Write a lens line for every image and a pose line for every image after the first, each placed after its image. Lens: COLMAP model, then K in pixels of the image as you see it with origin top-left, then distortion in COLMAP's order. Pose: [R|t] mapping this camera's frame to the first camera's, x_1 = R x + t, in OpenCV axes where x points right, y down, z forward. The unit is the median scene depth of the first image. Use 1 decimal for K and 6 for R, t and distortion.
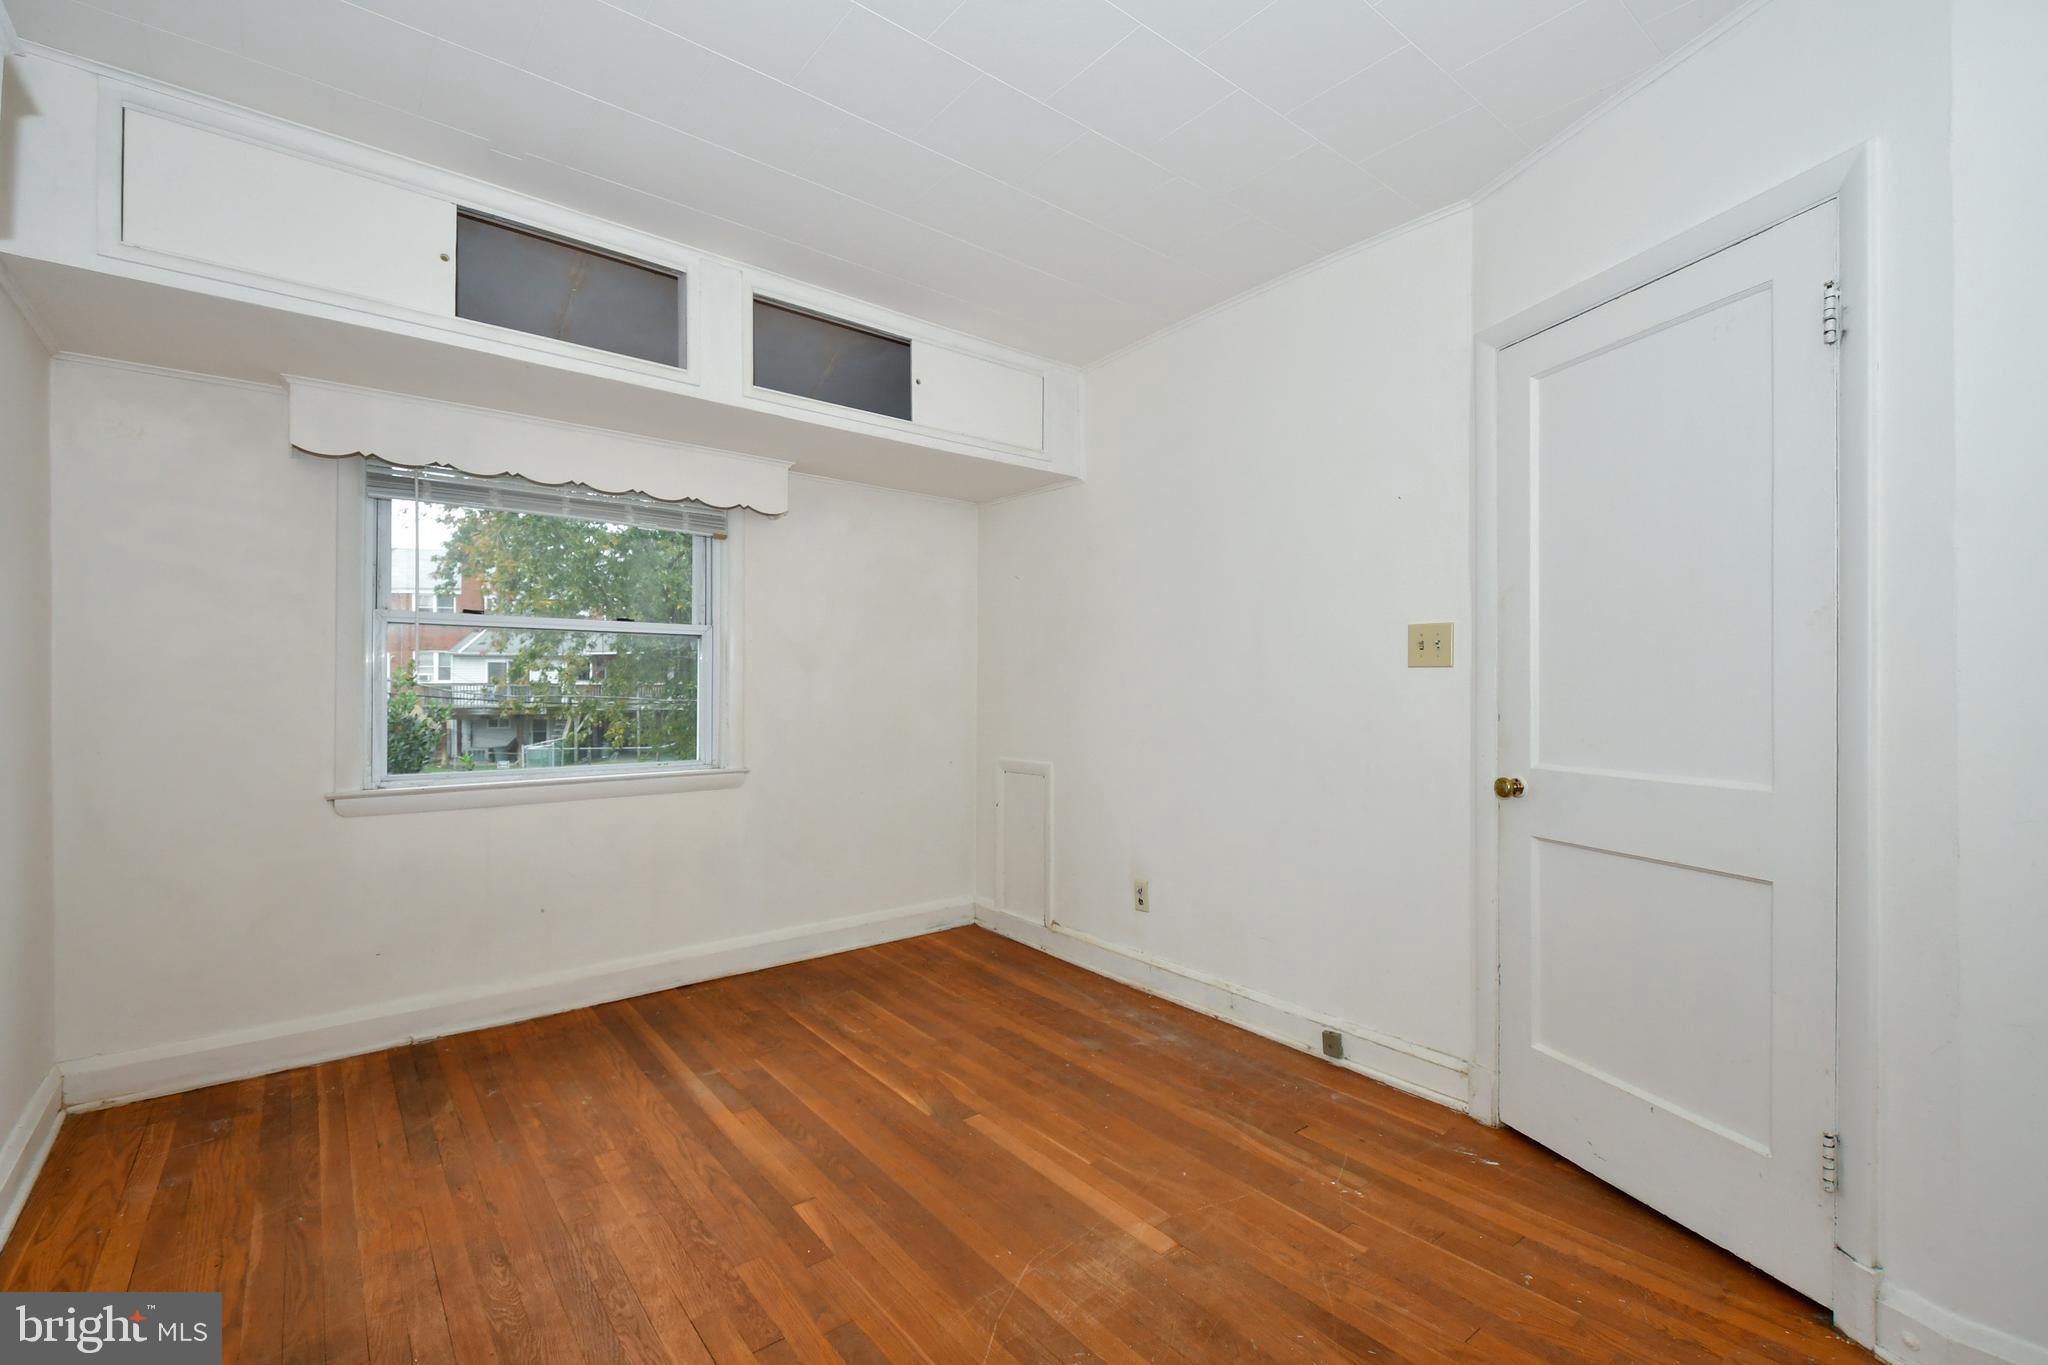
lens RADIAL K [[895.7, 0, 1021.2], [0, 895.7, 686.7], [0, 0, 1]] dist [0.048069, -0.025338]
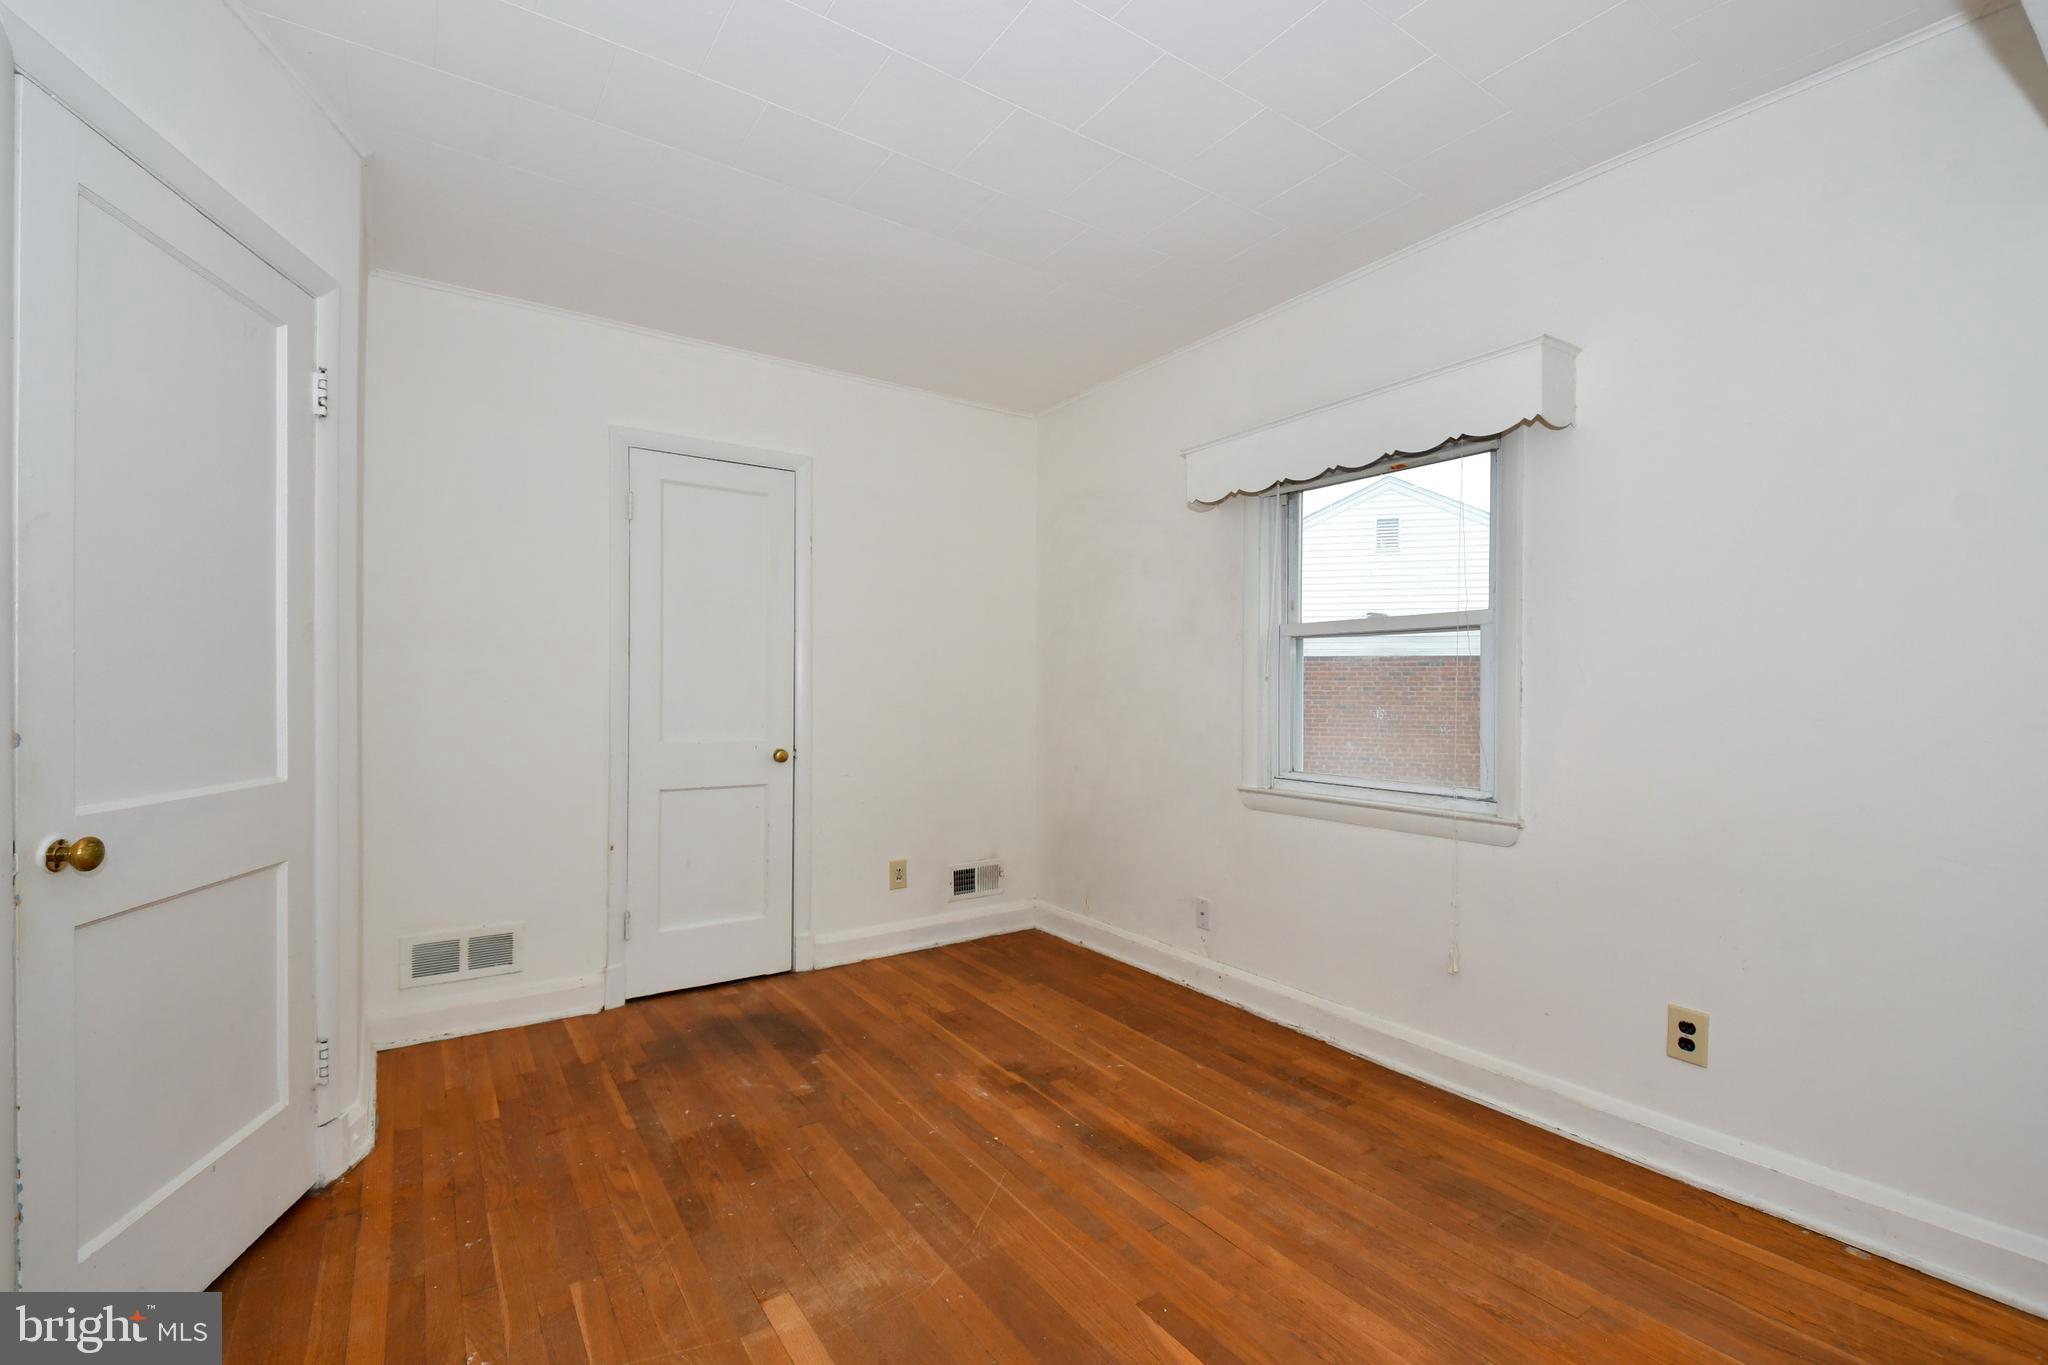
lens RADIAL K [[895.7, 0, 1021.2], [0, 895.7, 686.7], [0, 0, 1]] dist [0.048069, -0.025338]
pose [[-0.997209, -0.003567, 0.074580, -0.106015], [-0.004227, 0.999953, -0.008681, 0.002232], [-0.074546, -0.008972, -0.997177, 1.318907]]
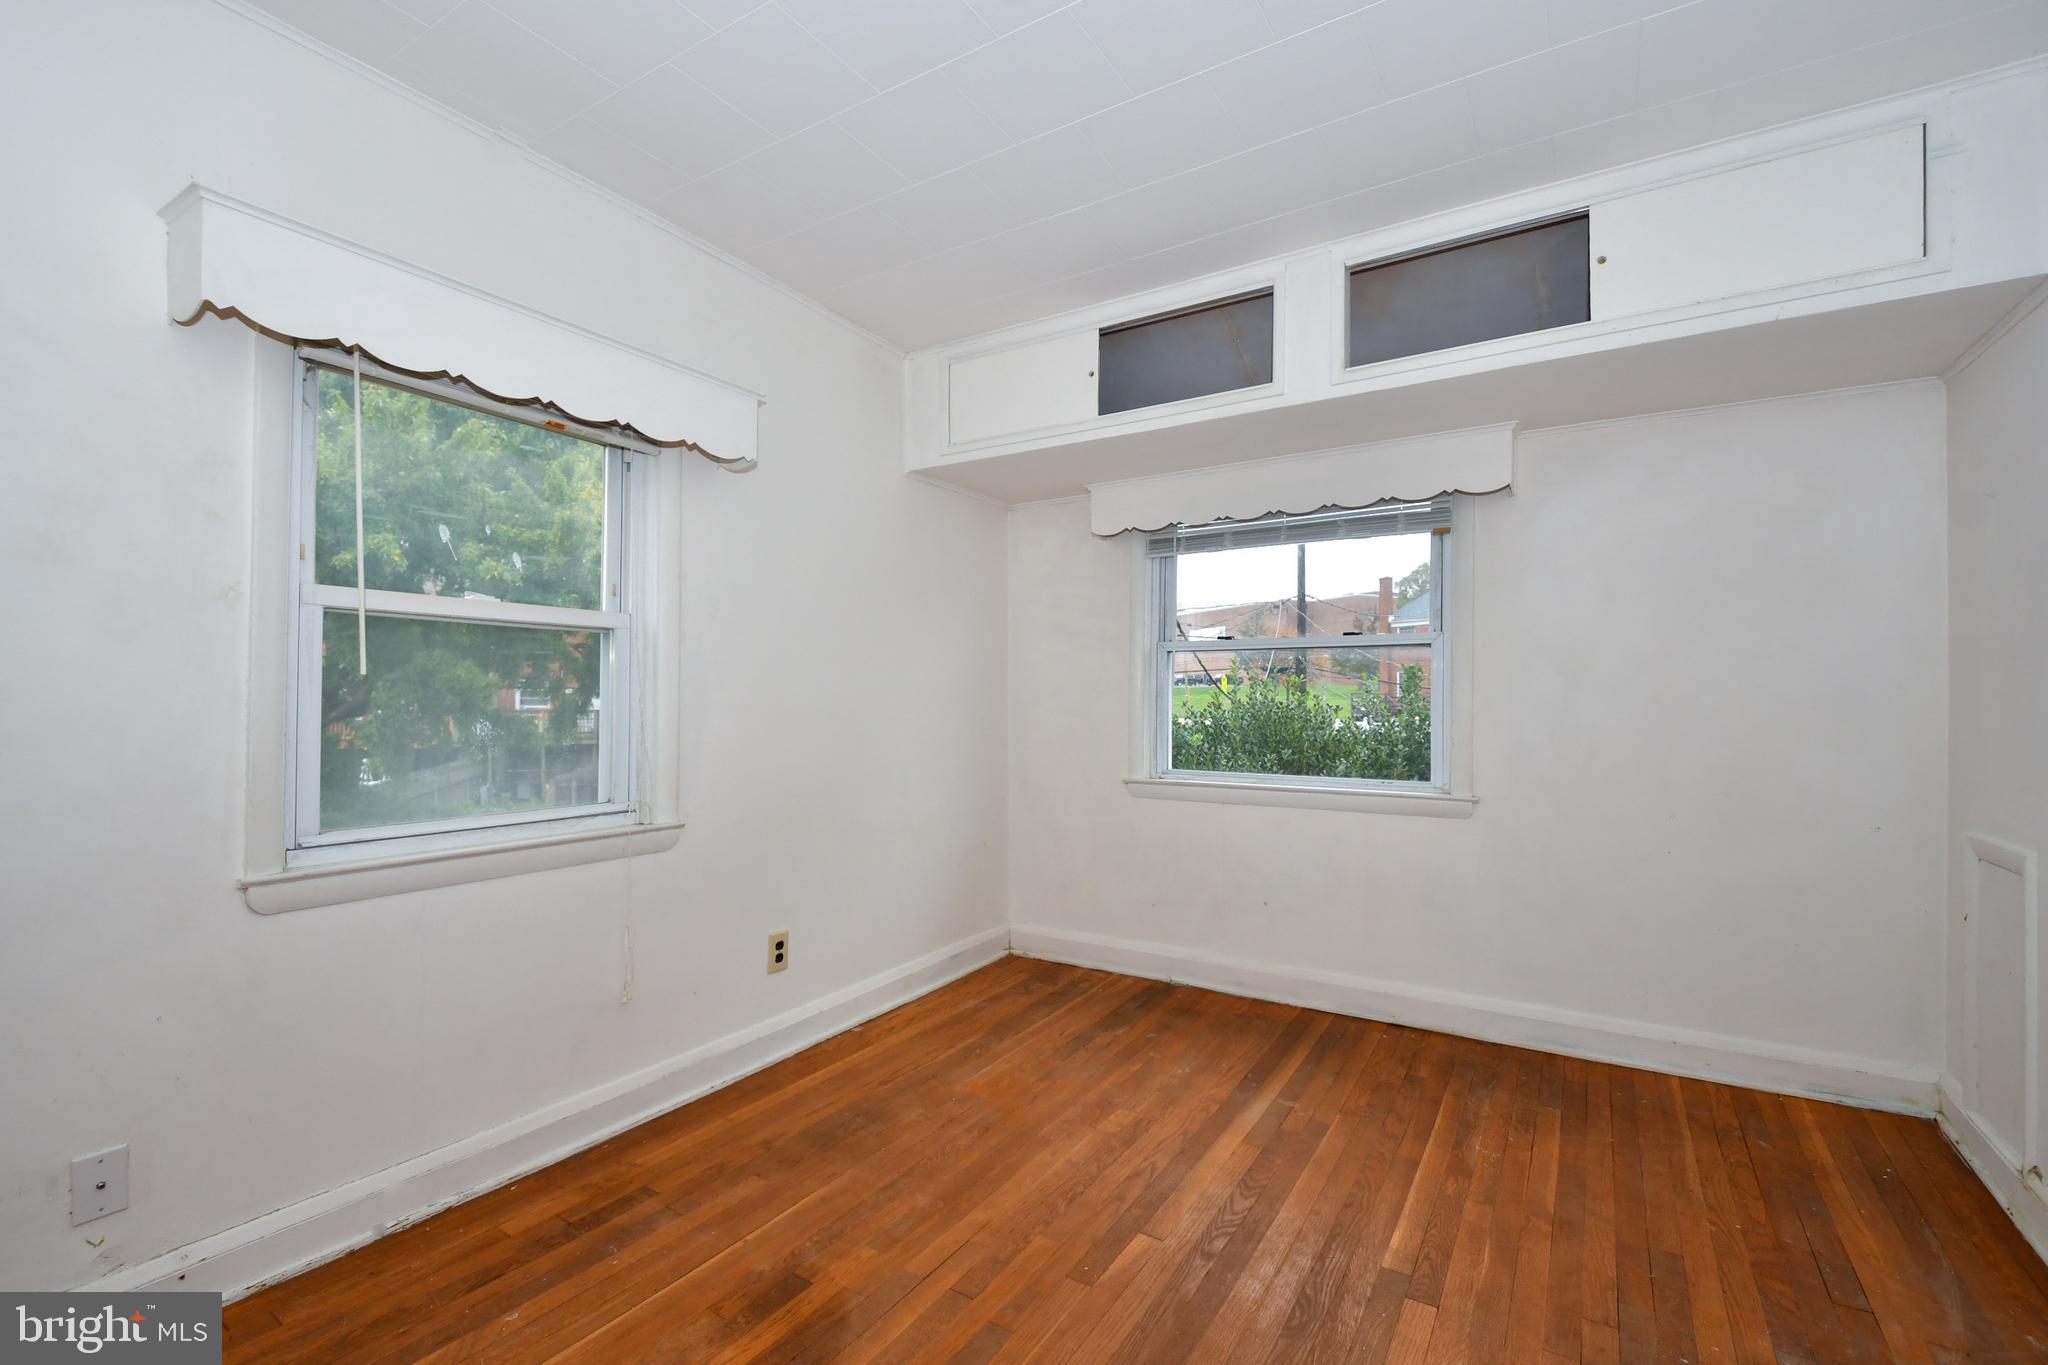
lens RADIAL K [[895.7, 0, 1021.2], [0, 895.7, 686.7], [0, 0, 1]] dist [0.048069, -0.025338]
pose [[0.324376, -0.014720, -0.945814, 0.474405], [0.001114, 0.999884, -0.015179, -0.000449], [0.945927, 0.003870, 0.324355, 0.415838]]
